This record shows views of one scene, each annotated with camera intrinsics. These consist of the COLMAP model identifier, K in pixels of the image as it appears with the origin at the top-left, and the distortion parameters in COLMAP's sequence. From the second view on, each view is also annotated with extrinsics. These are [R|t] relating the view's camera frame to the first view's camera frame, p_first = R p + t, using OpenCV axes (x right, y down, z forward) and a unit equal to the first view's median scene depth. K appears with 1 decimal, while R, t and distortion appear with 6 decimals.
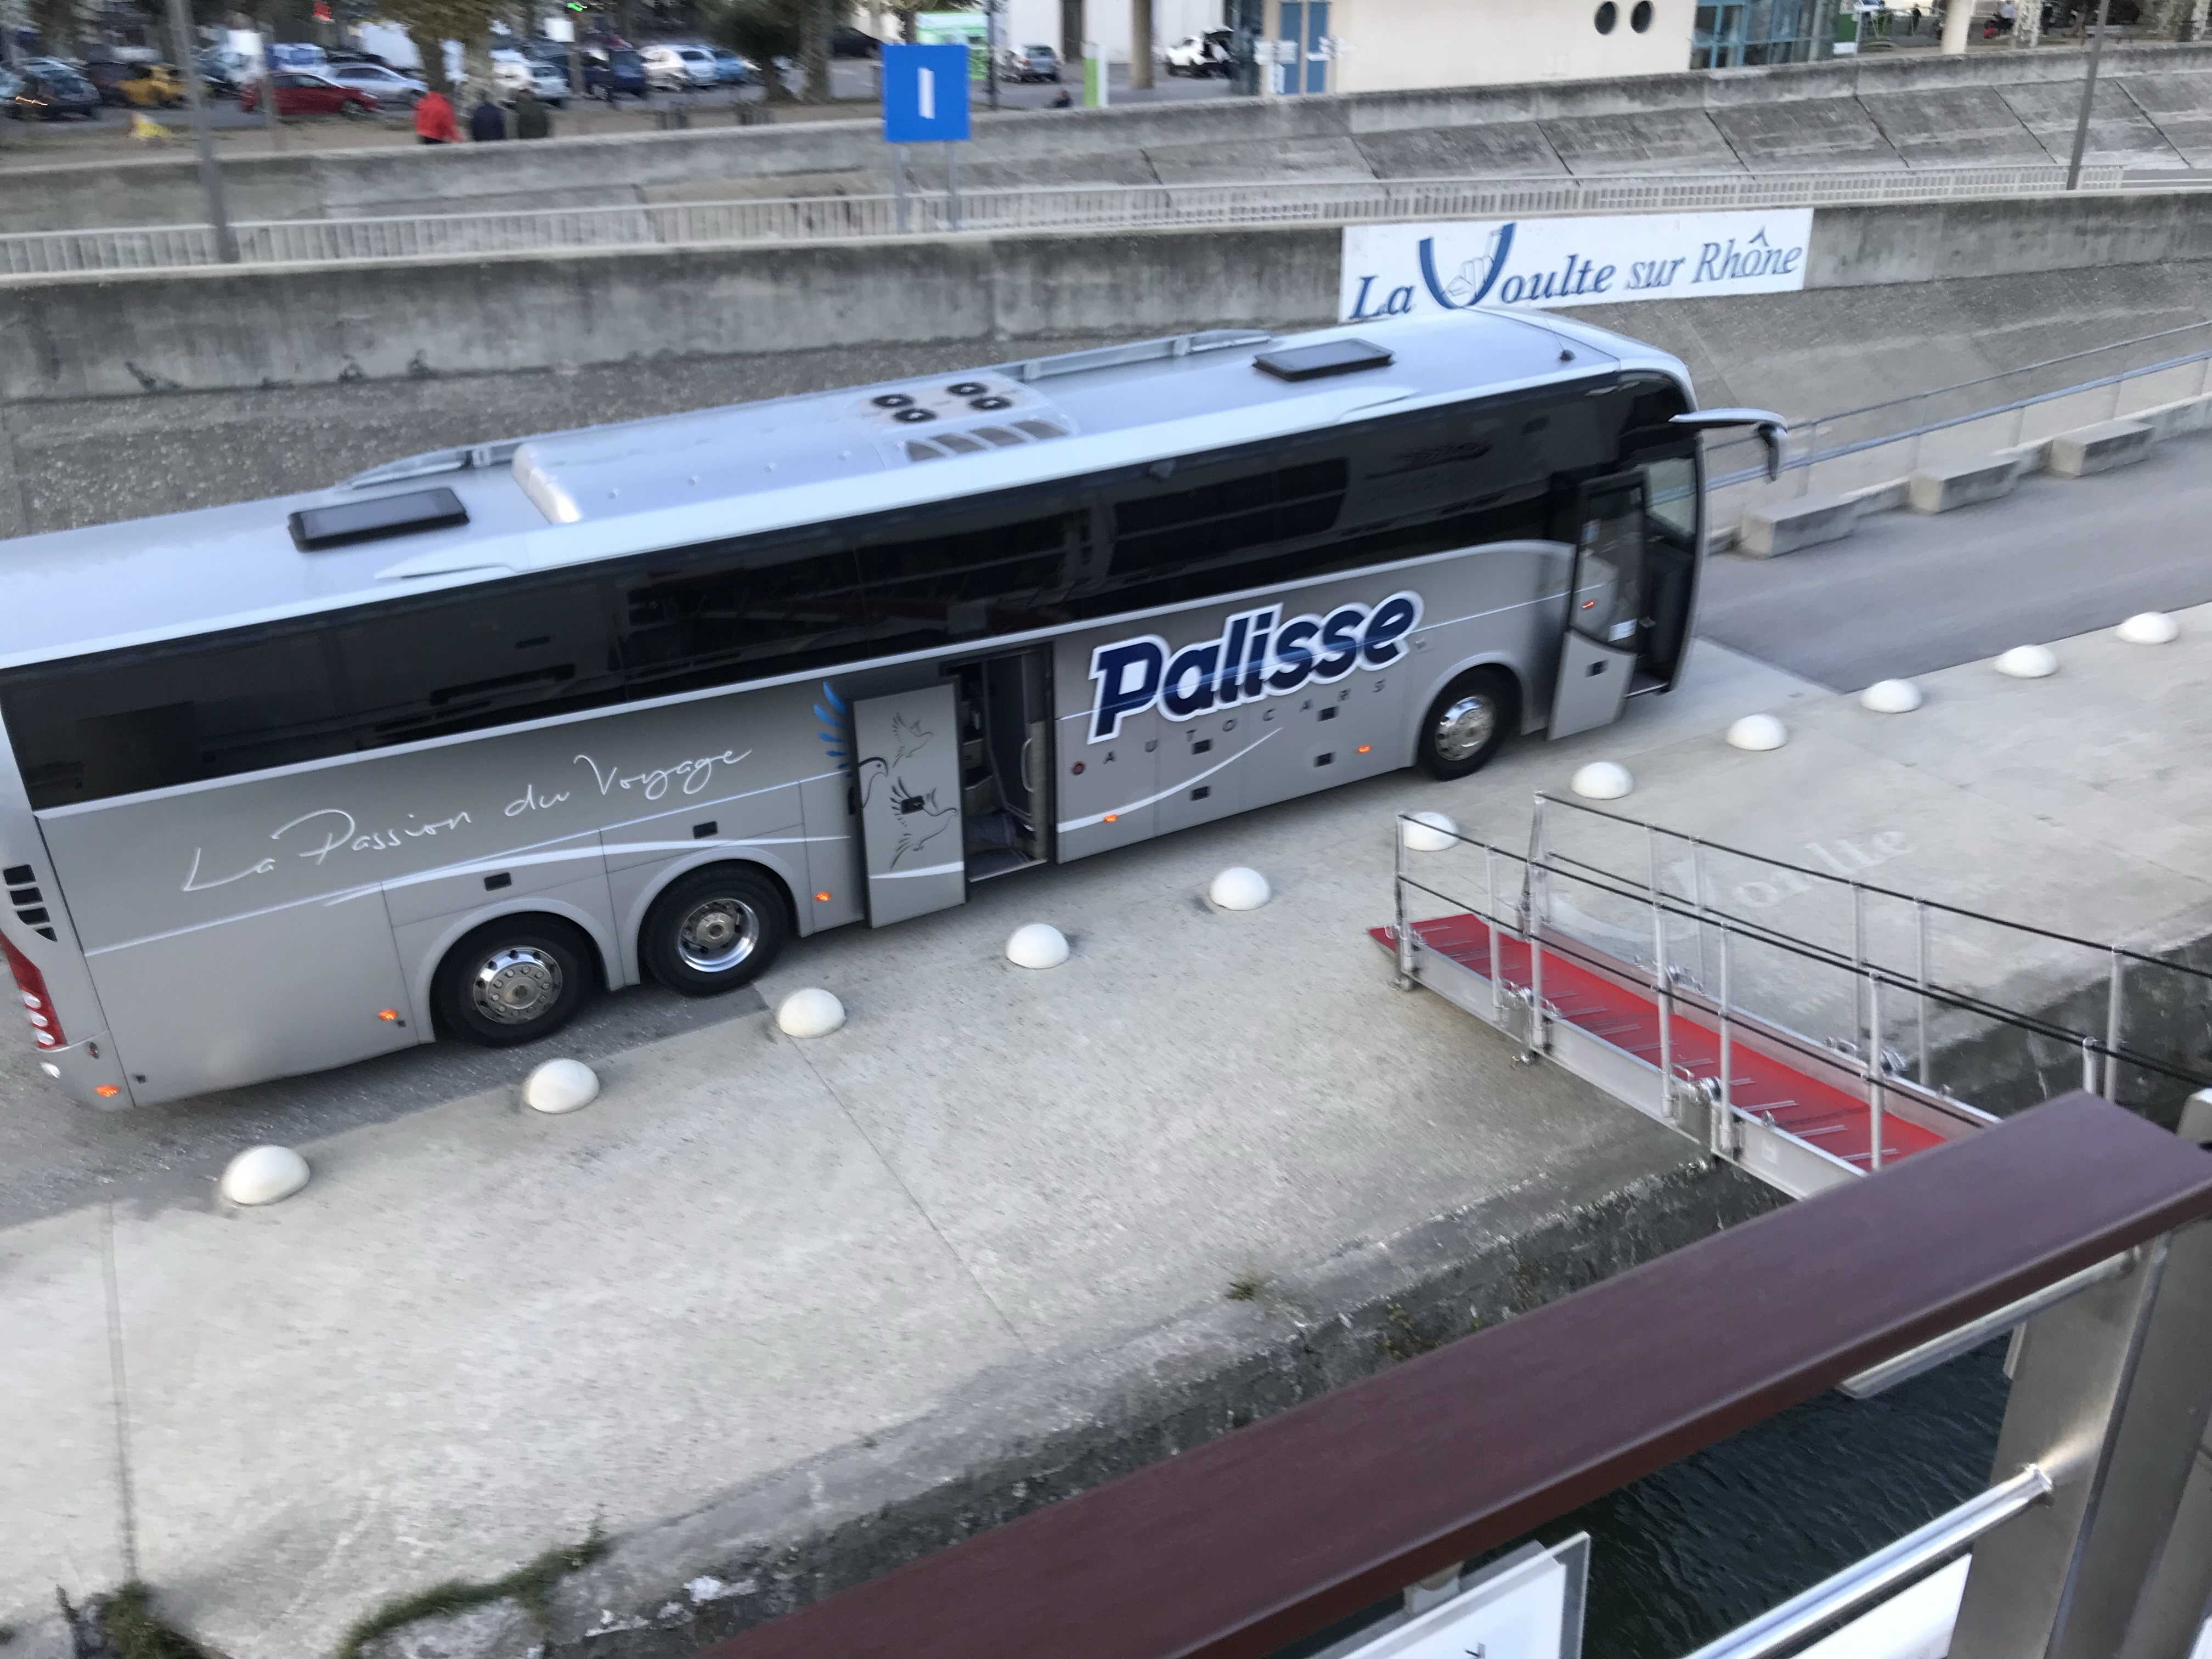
lens RADIAL K [[1776.3, 0, 1116.2], [0, 1776.3, 839.2], [0, 0, 1]] dist [0.037281, -0.046492]
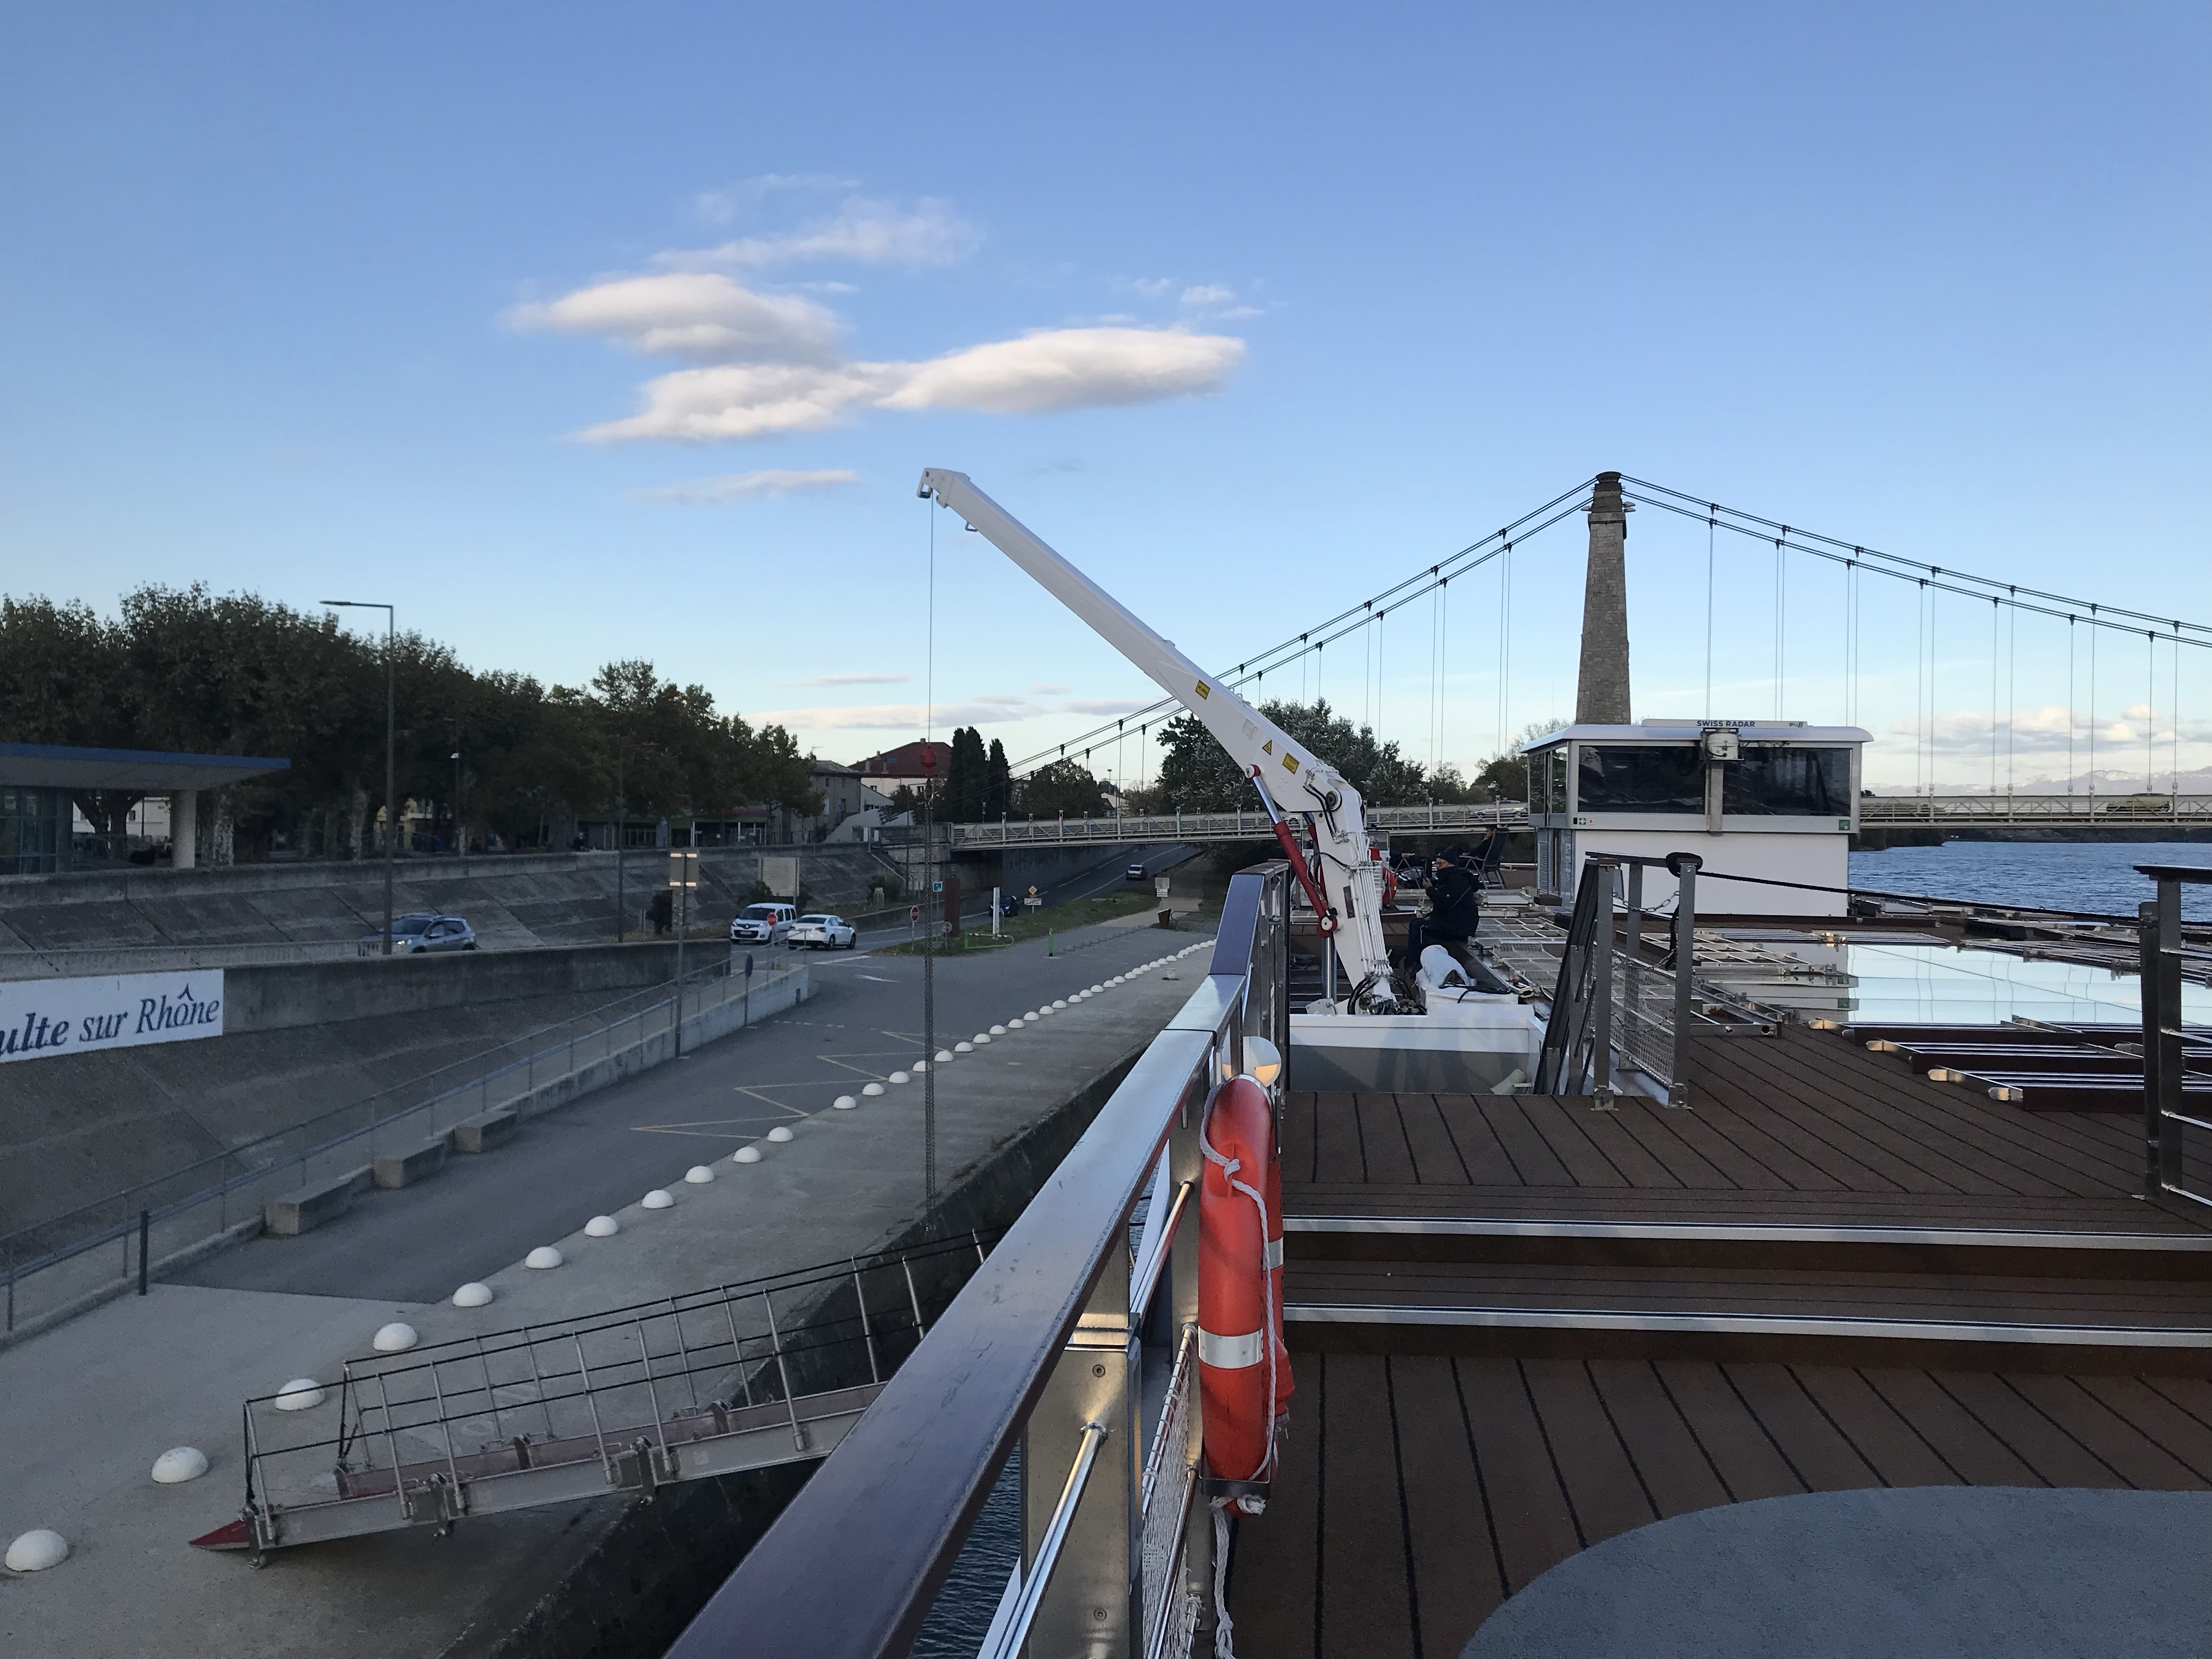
lens RADIAL K [[1776.3, 0, 1126.3], [0, 1776.3, 832.5], [0, 0, 1]] dist [0.037281, -0.046492]
pose [[0.574812, 0.025324, 0.817893, -0.241360], [0.329842, 0.907552, -0.259911, 0.072370], [-0.748862, 0.419176, 0.513319, -0.099933]]
